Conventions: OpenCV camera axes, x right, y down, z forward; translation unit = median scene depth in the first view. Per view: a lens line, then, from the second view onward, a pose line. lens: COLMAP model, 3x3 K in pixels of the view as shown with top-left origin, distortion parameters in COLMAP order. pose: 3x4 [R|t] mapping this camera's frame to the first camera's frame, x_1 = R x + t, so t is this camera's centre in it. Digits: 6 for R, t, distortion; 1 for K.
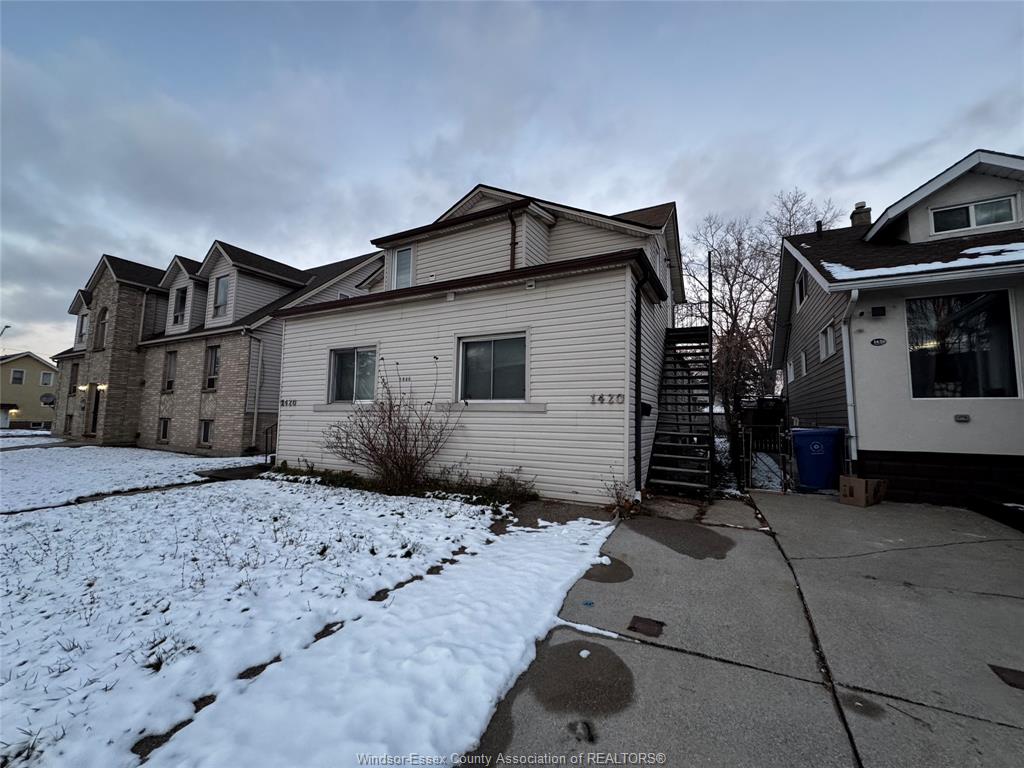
lens RADIAL K [[408.8, 0, 509.3], [0, 408.8, 383.2], [0, 0, 1]] dist [-0.001728, 0.000044]
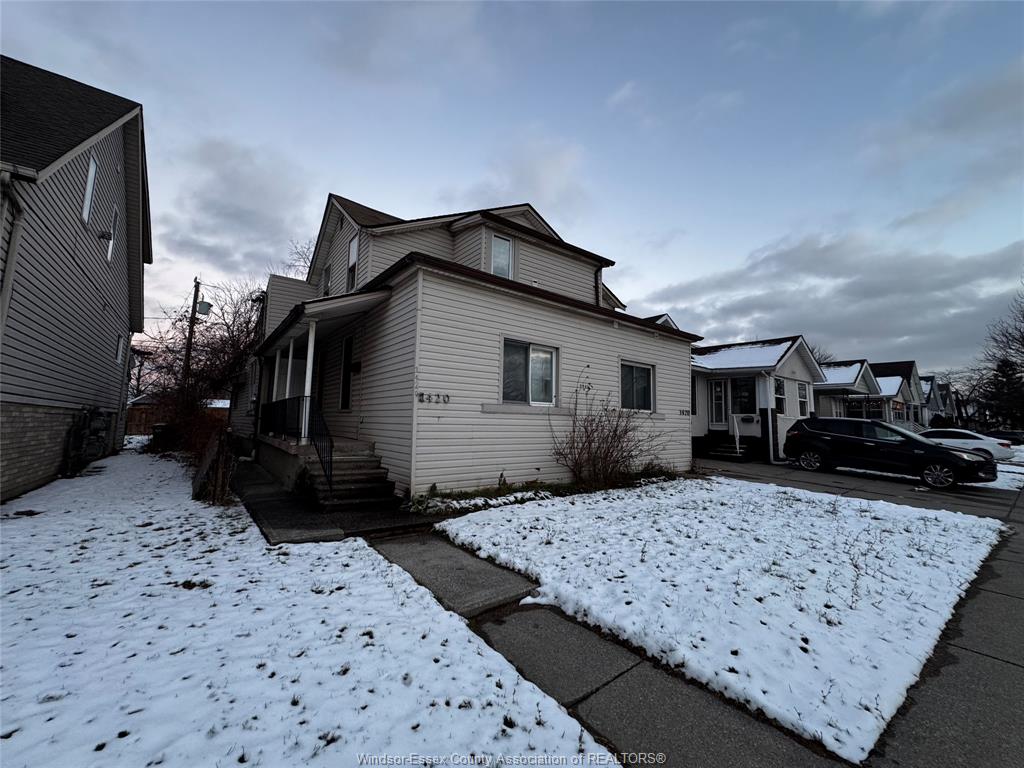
lens RADIAL K [[408.8, 0, 513.0], [0, 408.8, 380.5], [0, 0, 1]] dist [-0.001728, 0.000044]
pose [[0.409612, 0.090315, 0.907778, -1.279750], [-0.093652, 0.993993, -0.056635, 0.052115], [-0.907440, -0.061816, 0.415610, 0.698466]]
